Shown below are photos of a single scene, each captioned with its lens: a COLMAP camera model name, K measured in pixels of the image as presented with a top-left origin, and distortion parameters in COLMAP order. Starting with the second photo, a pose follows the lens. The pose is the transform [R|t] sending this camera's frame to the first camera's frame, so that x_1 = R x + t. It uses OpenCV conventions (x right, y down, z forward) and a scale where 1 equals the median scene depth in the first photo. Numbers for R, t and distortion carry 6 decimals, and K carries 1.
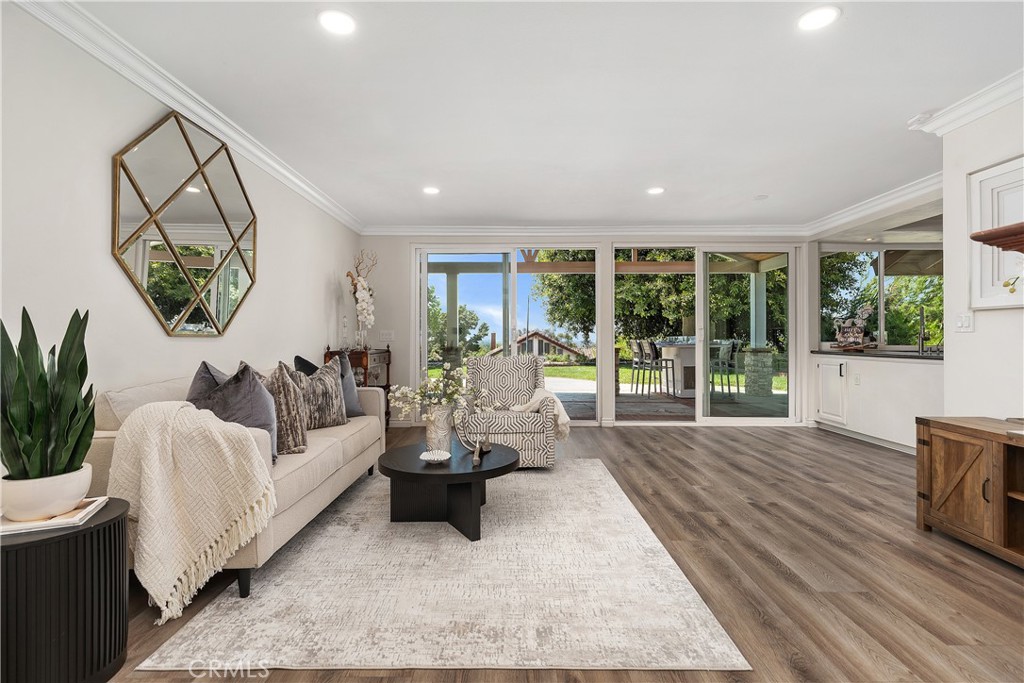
lens RADIAL K [[522.5, 0, 517.4], [0, 522.5, 337.9], [0, 0, 1]] dist [-0.001555, -0.001593]
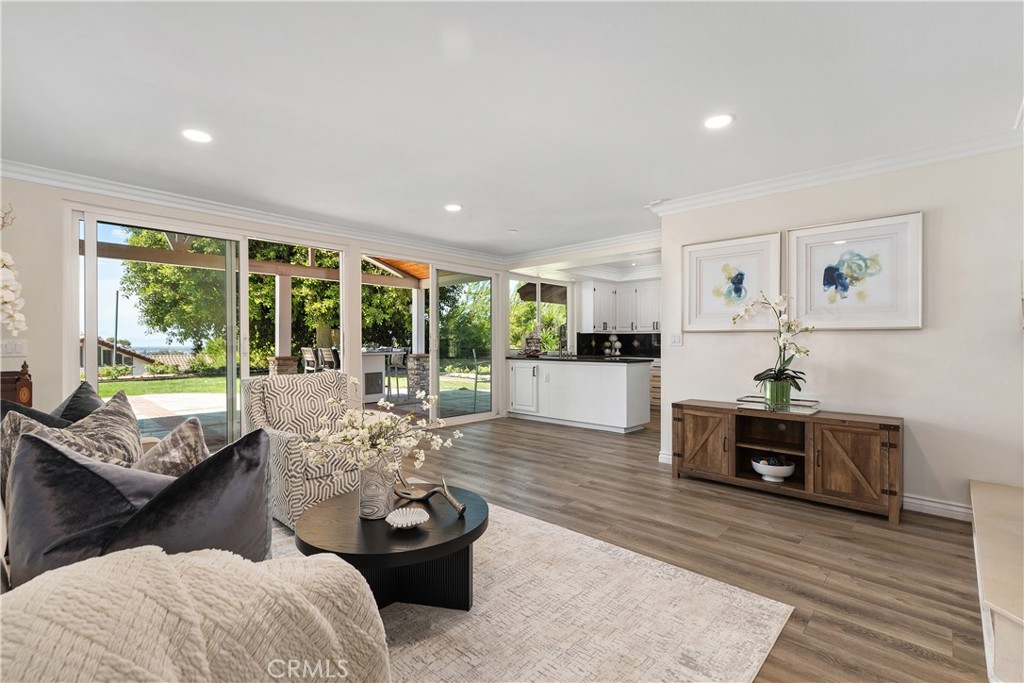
lens RADIAL K [[472.3, 0, 511.3], [0, 472.3, 343.6], [0, 0, 1]] dist [0.005834, -0.000062]
pose [[0.667853, -0.001772, 0.744291, -0.543244], [-0.000819, 0.999995, 0.003116, -0.022535], [-0.744293, -0.002691, 0.667848, 0.431370]]
